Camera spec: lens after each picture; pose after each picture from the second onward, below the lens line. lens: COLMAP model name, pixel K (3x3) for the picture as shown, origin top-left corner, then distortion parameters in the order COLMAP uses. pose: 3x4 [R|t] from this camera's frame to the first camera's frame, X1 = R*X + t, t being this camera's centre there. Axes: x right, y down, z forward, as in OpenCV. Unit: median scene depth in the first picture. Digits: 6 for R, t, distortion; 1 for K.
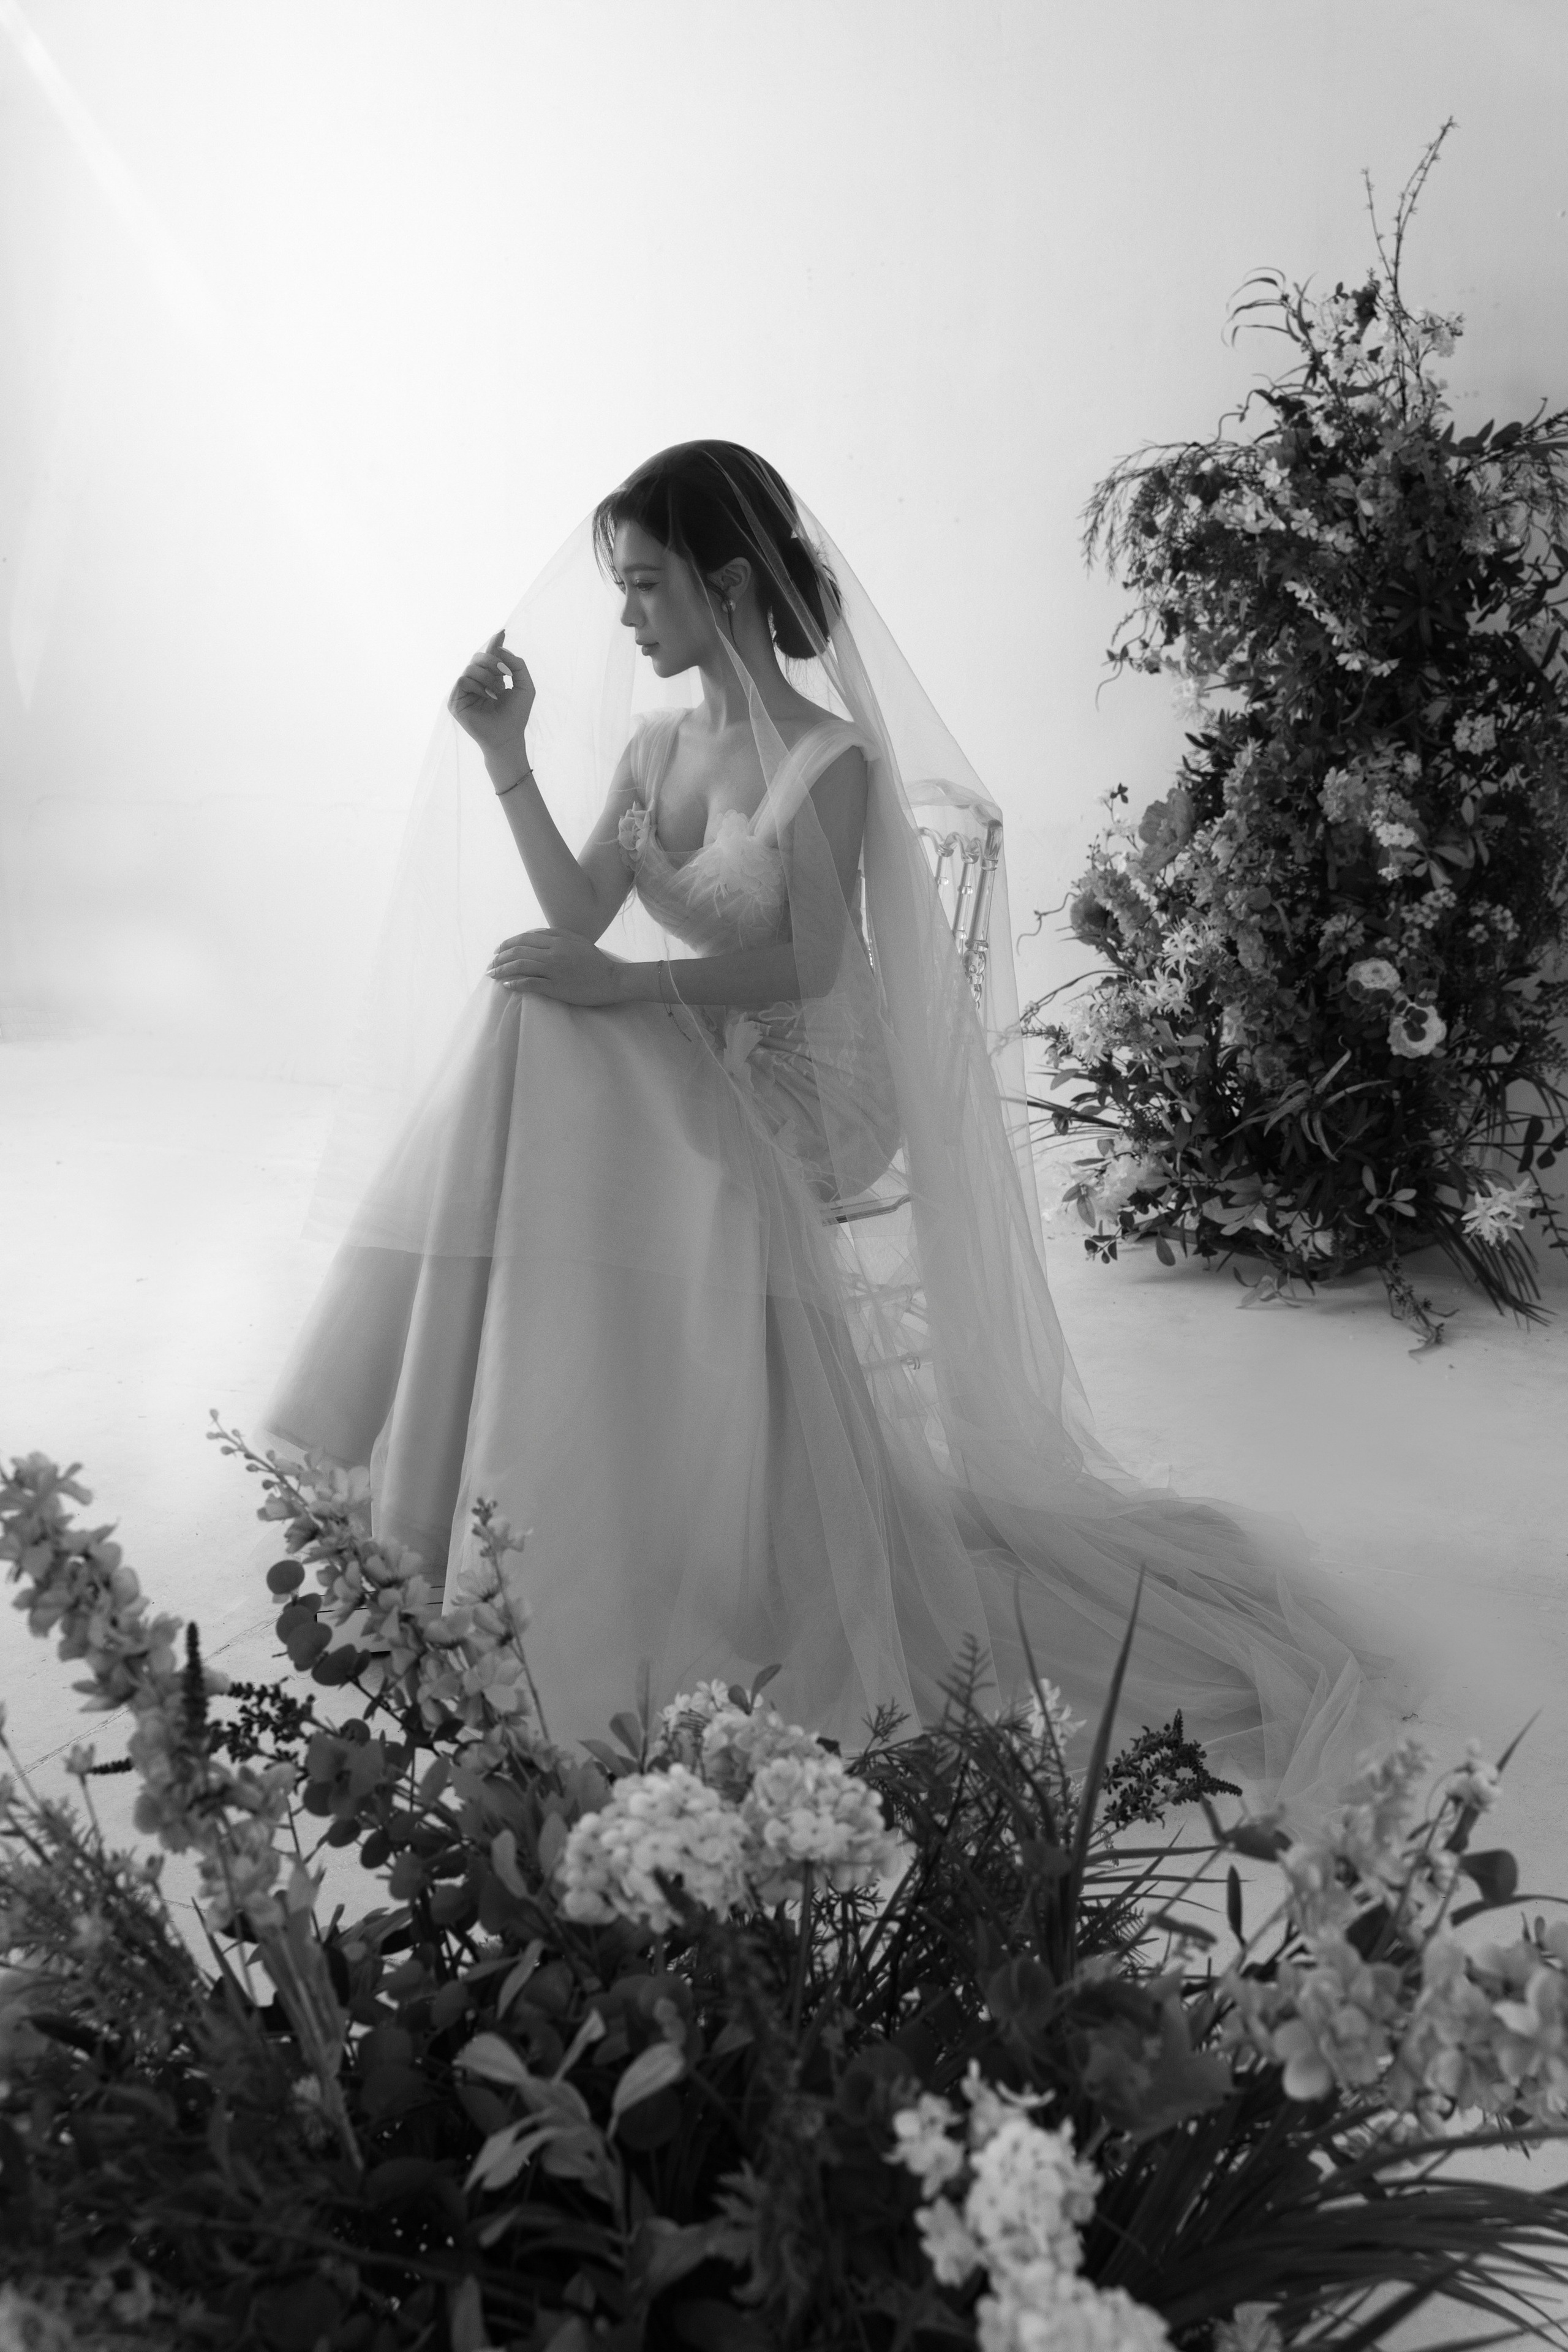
lens RADIAL K [[2844.1, 0, 784.0], [0, 2844.1, 1176.0], [0, 0, 1]] dist [0.015275, 0.021770]
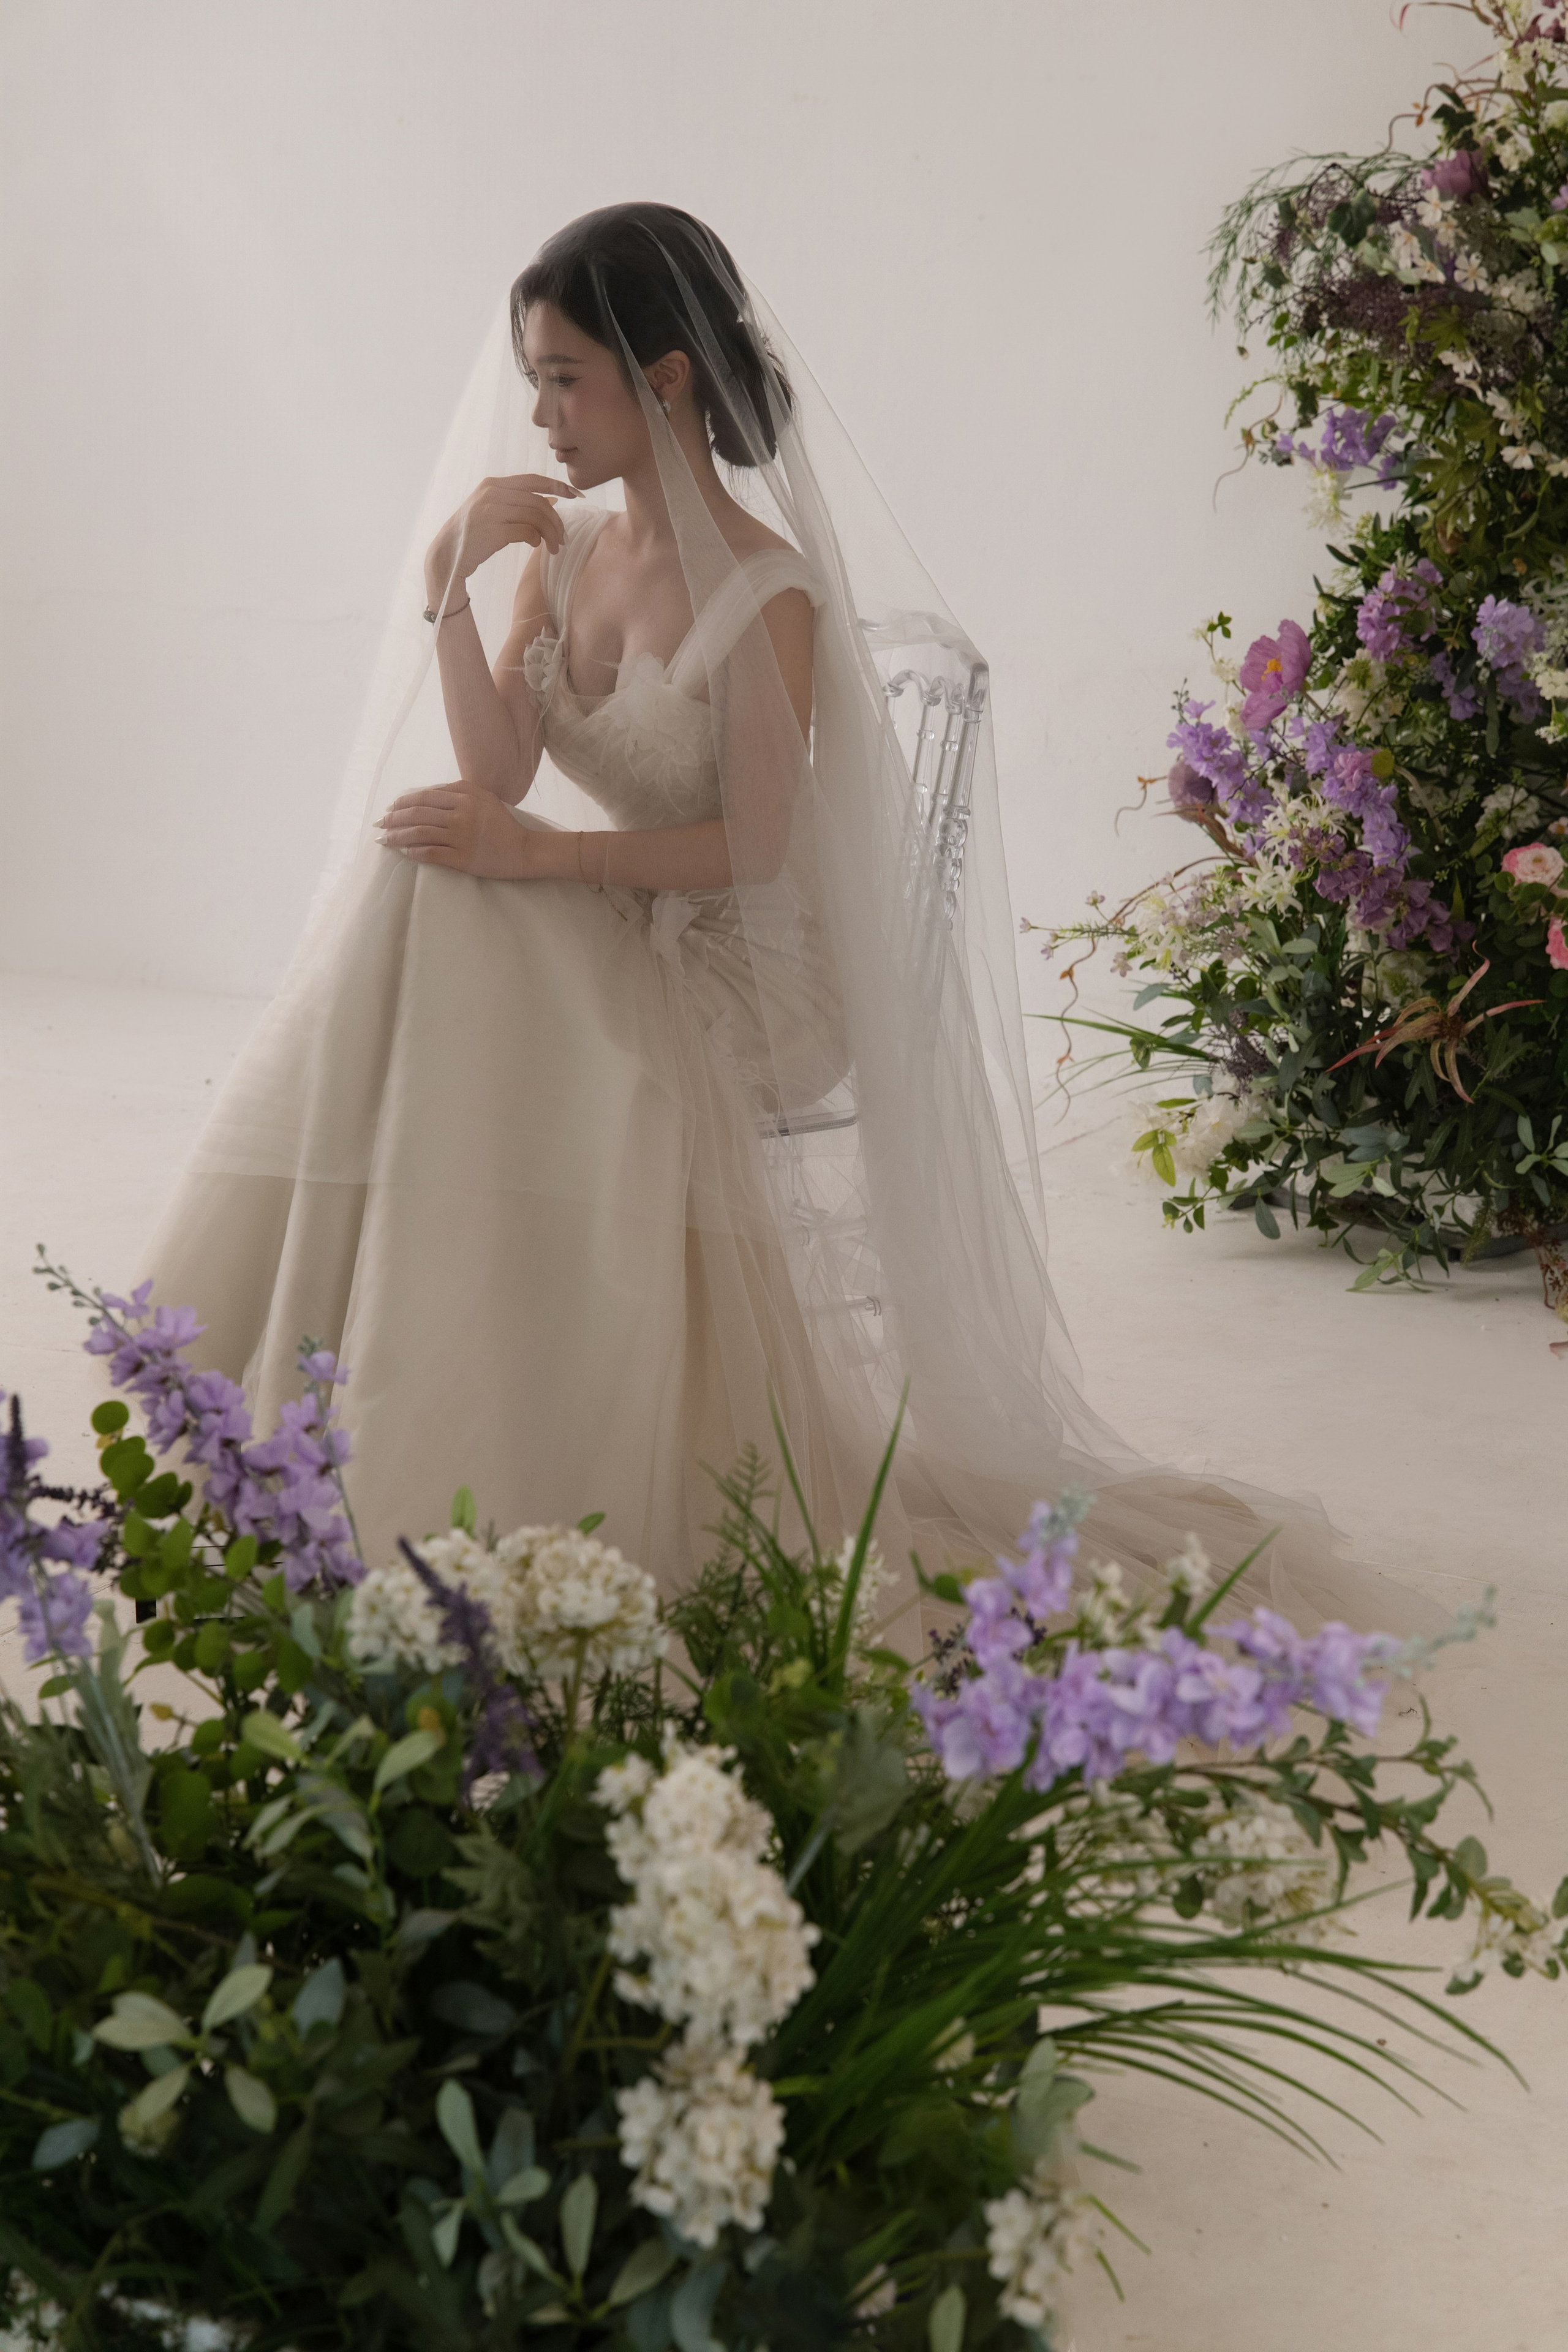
lens RADIAL K [[4392.4, 0, 784.0], [0, 4392.4, 1176.0], [0, 0, 1]] dist [0.278838, -0.521337]
pose [[0.999247, 0.023735, -0.030698, 0.058901], [-0.023808, 0.999714, -0.002028, 0.030096], [0.030641, 0.002758, 0.999527, -0.300136]]
